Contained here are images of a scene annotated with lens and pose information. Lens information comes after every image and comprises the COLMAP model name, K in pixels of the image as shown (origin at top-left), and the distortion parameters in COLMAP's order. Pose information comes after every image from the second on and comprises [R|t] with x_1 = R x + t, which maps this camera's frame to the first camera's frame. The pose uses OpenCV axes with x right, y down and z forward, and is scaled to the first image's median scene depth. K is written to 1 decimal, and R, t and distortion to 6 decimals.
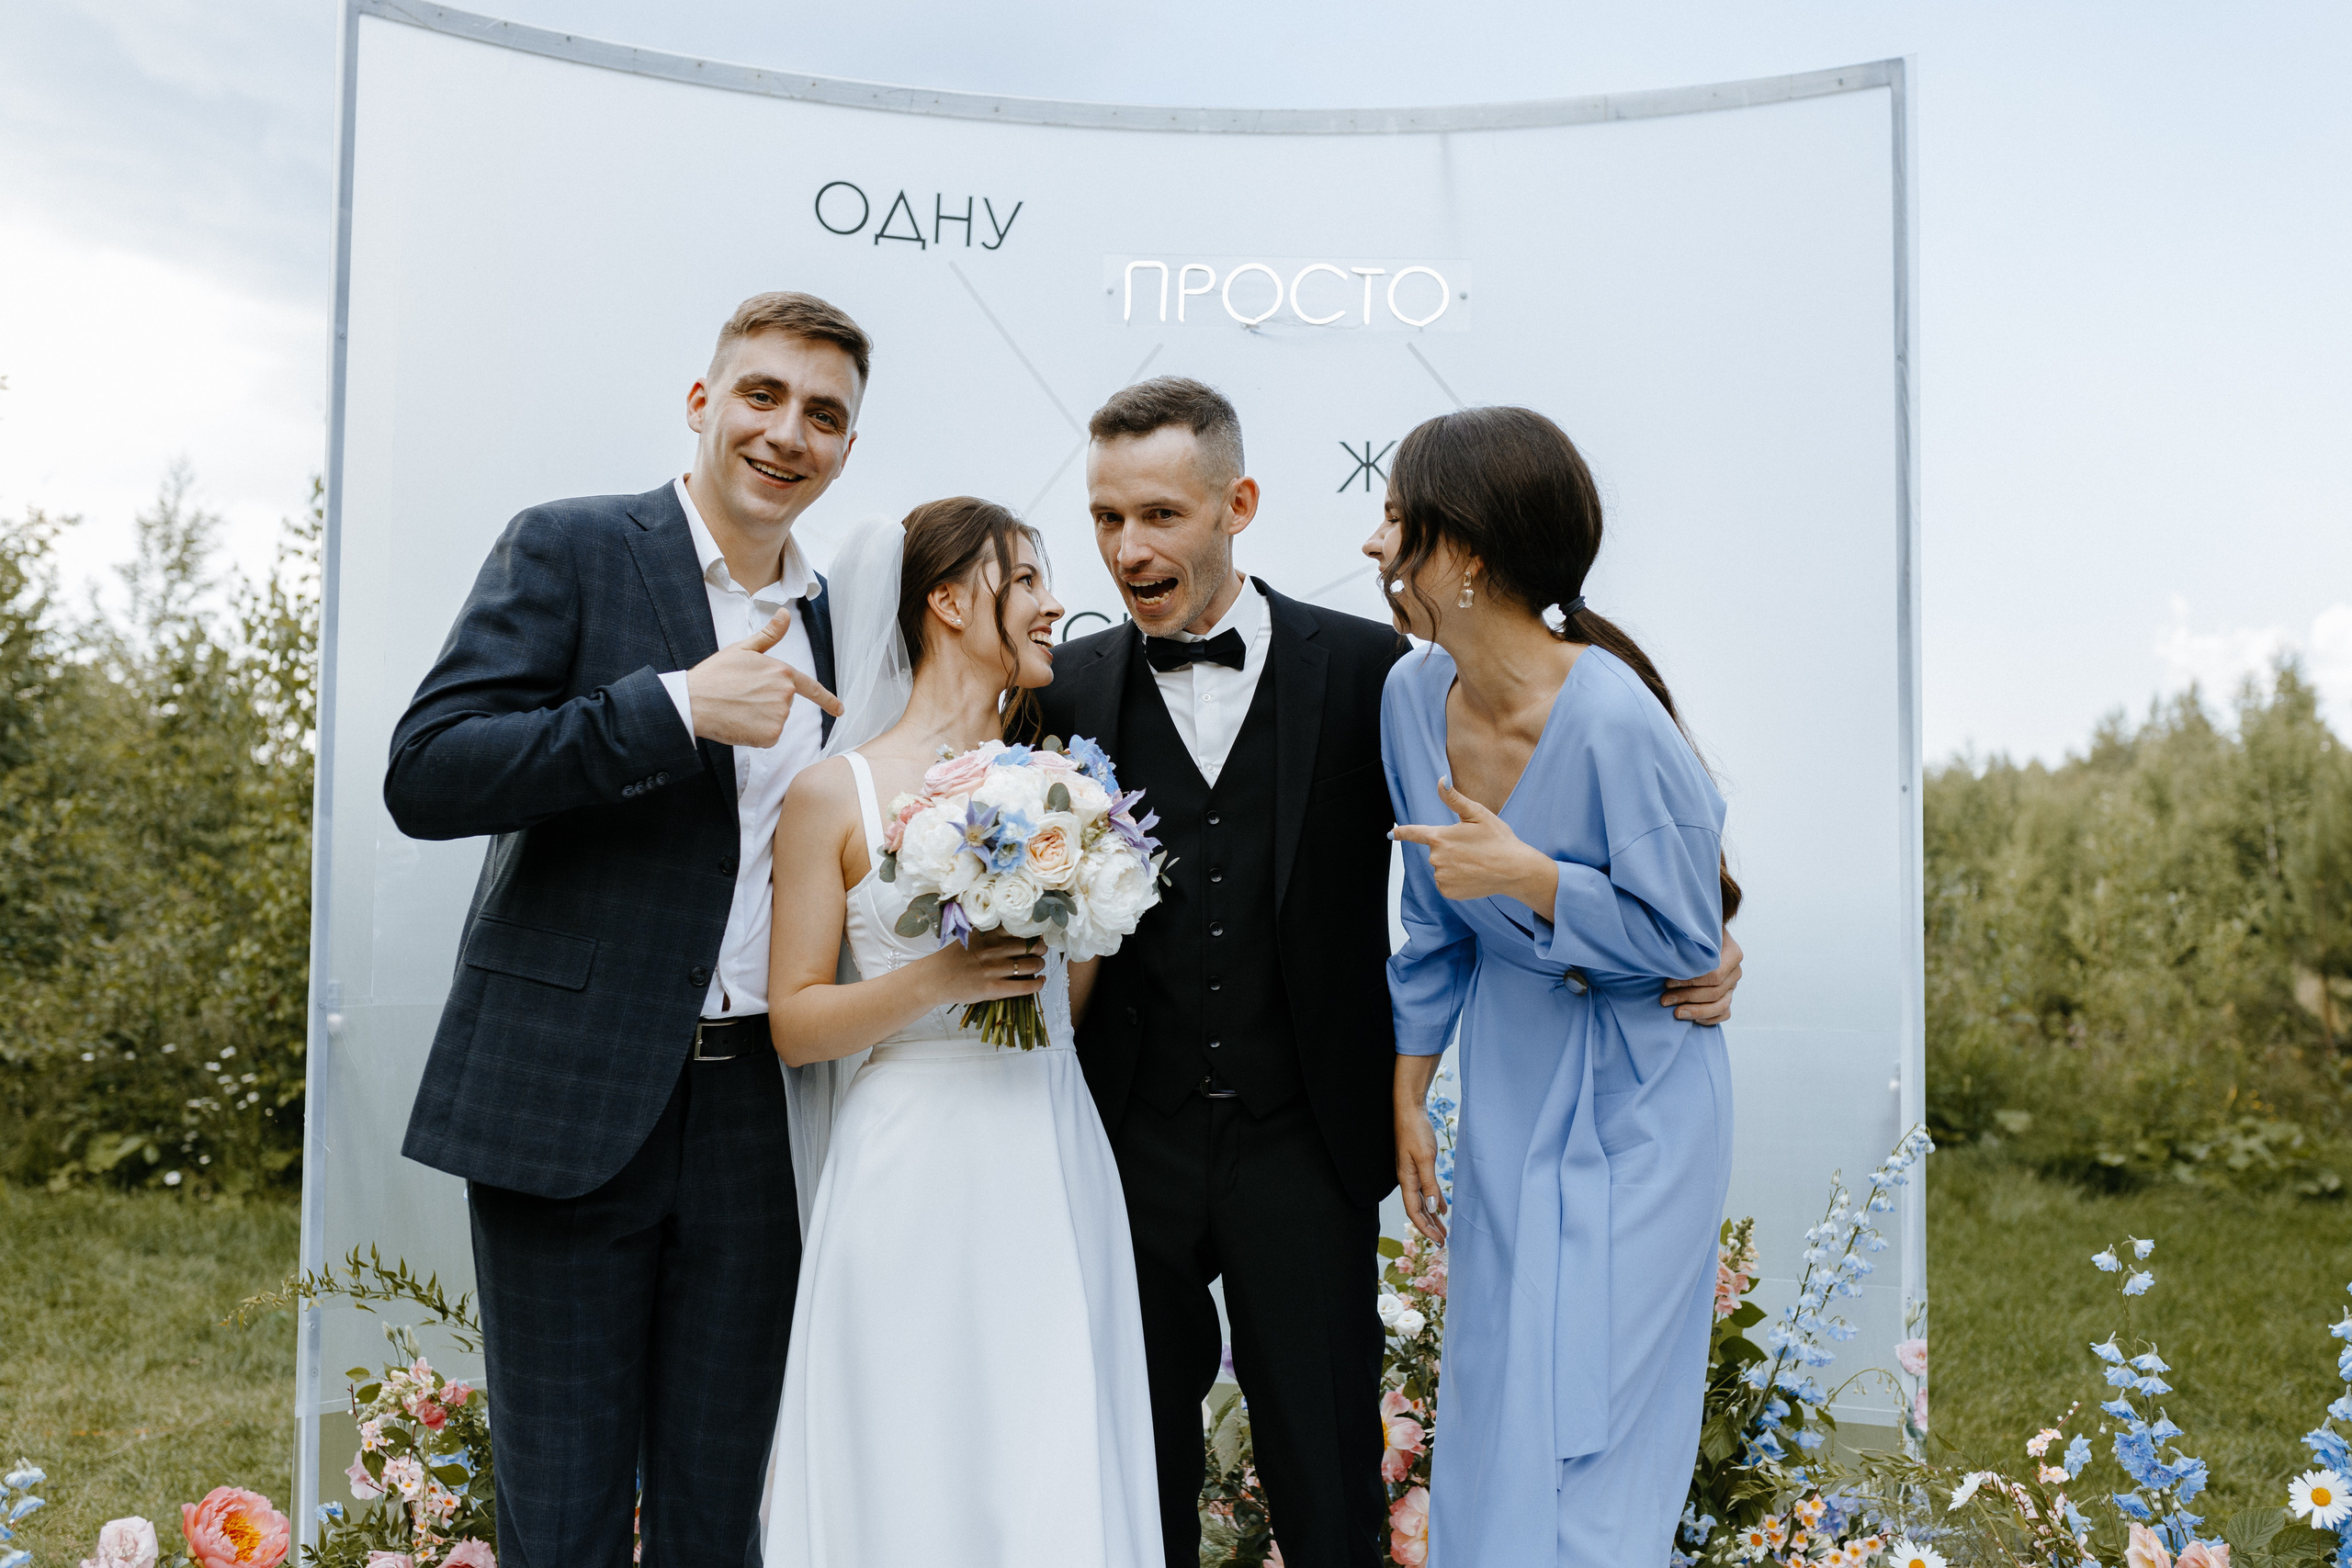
lens RADIAL K [[2367.2, 0, 1180.8], [0, 2367.2, 812.4], [0, 0, 1]] dist [-0.006790, -0.013312]
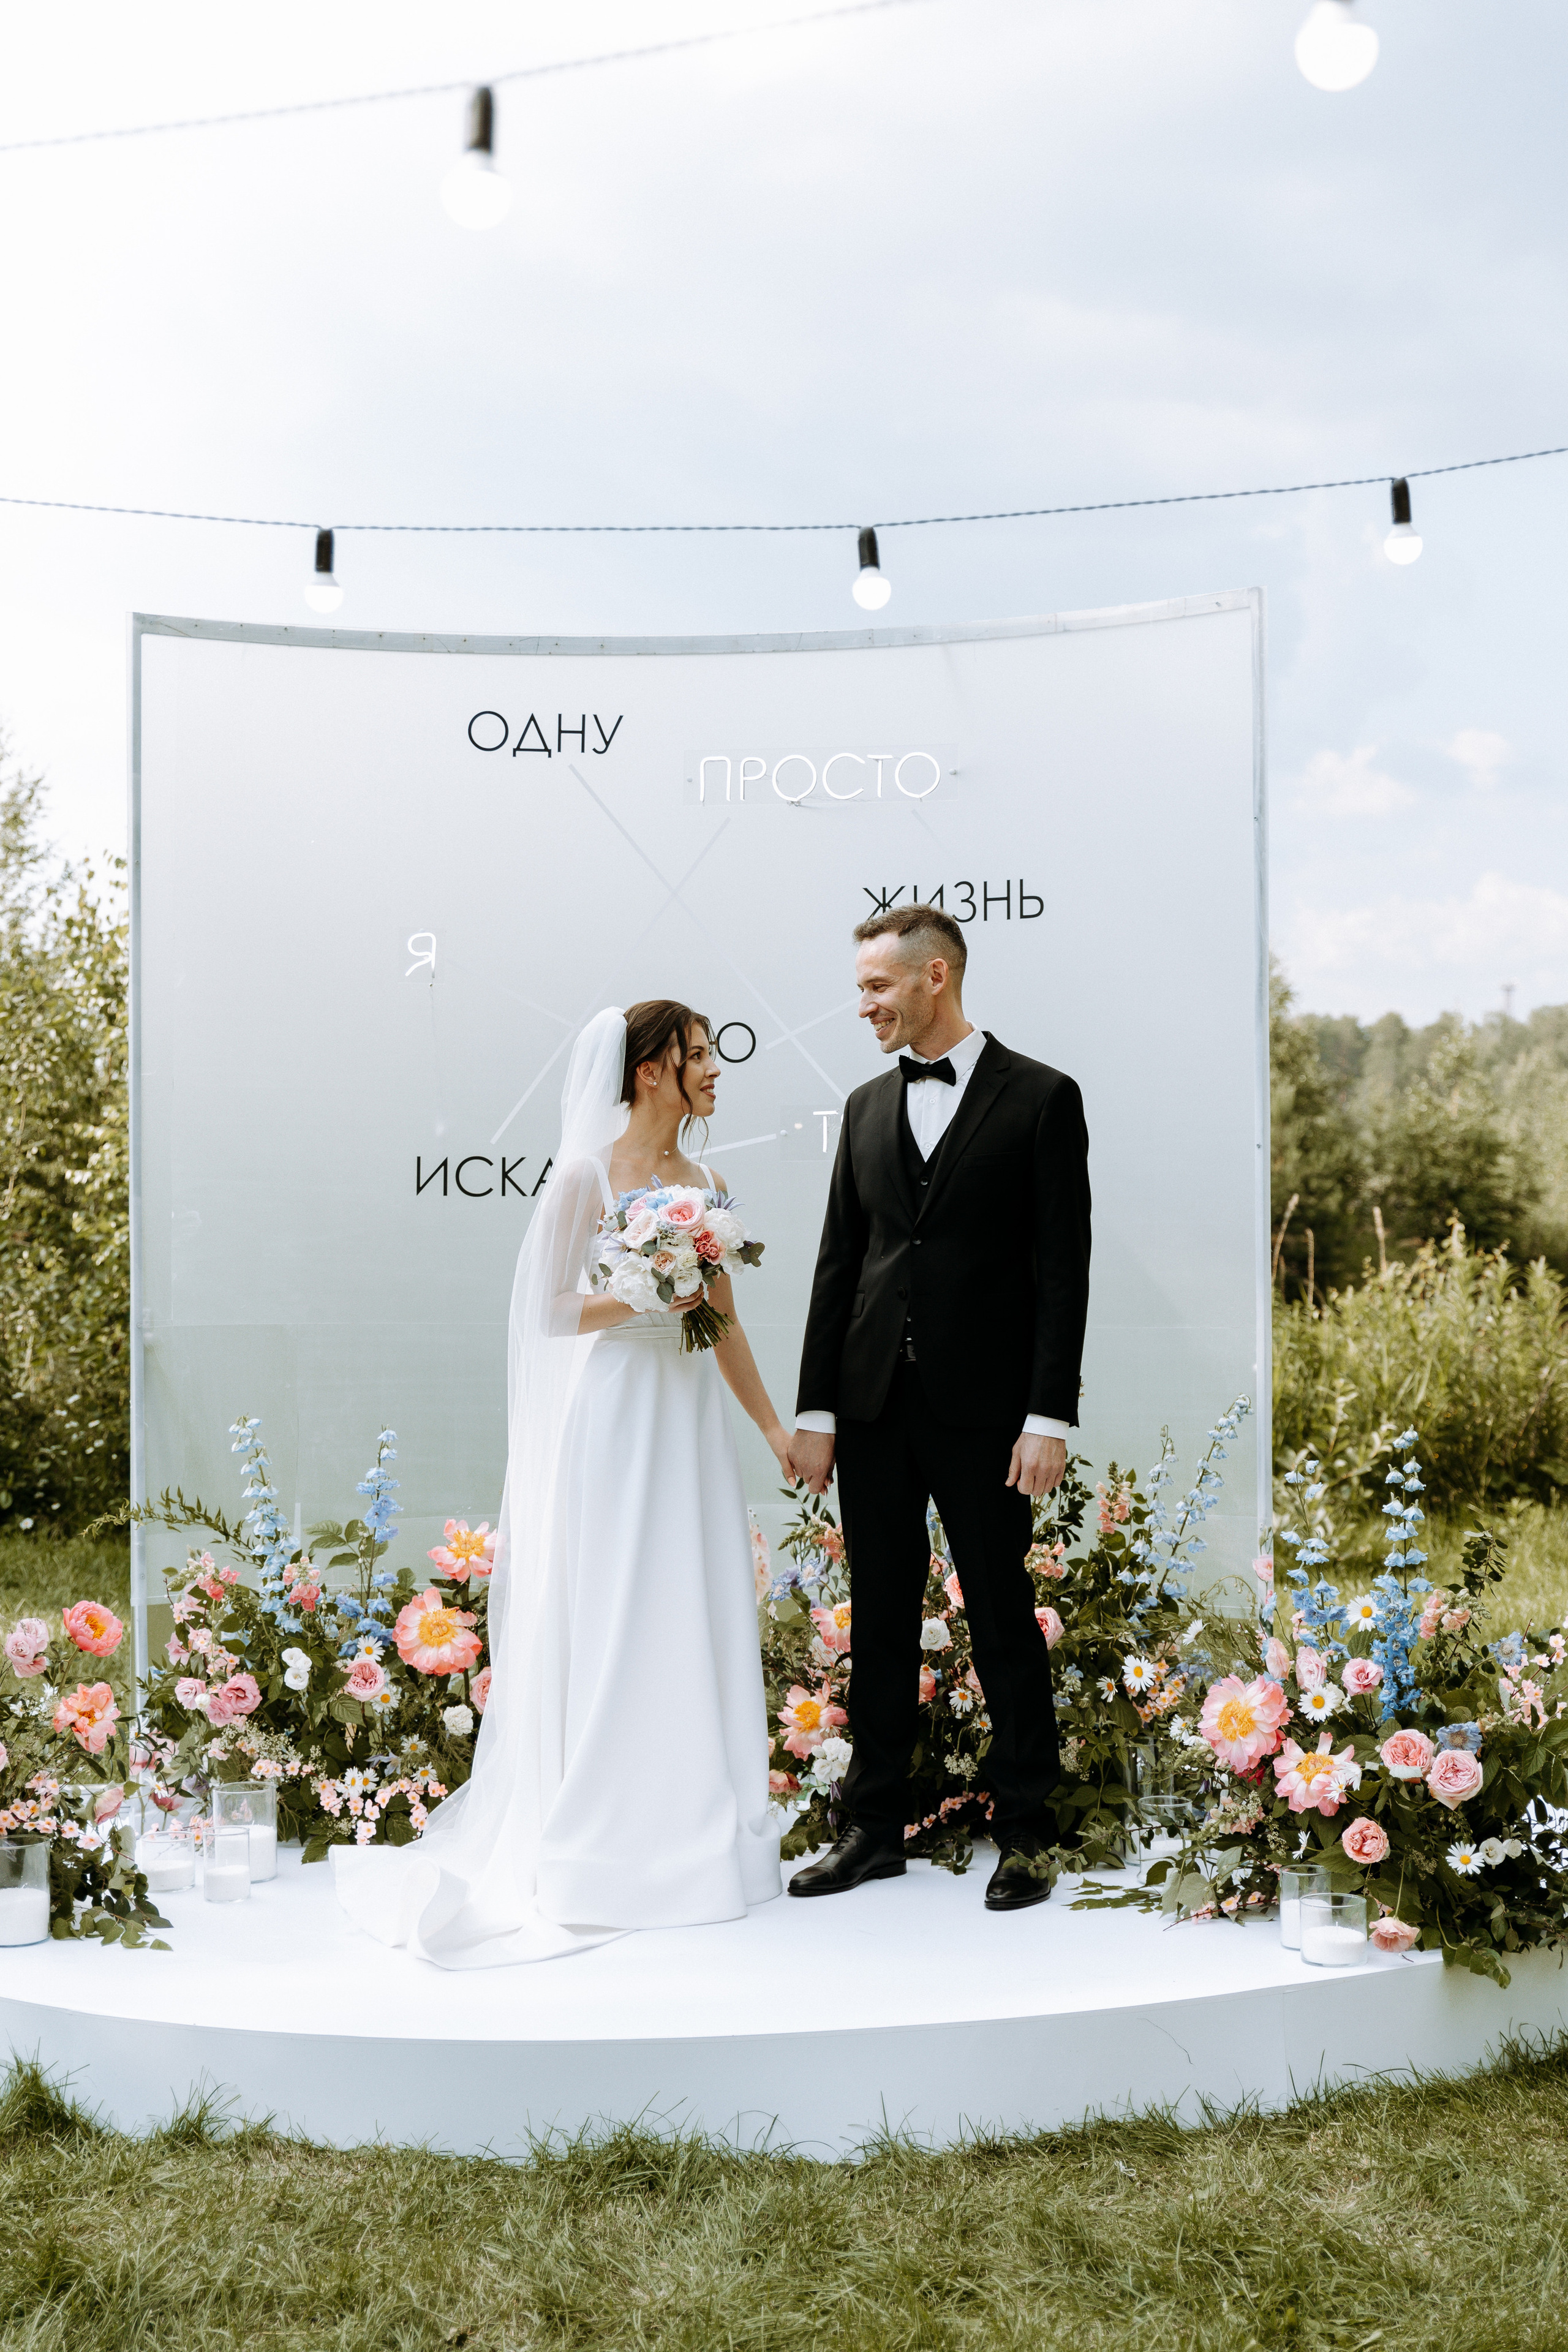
lens RADIAL K [[3360.0, 0, 748.5], [0, 3360.0, 1237.1], [0, 0, 1]] dist [-0.014647, 0.084457]
pose [[0.983420, -0.021373, -0.180080, 0.337379], [0.029356, 0.998696, 0.041779, -0.043199], [0.178952, -0.046372, 0.982764, -0.856257]]
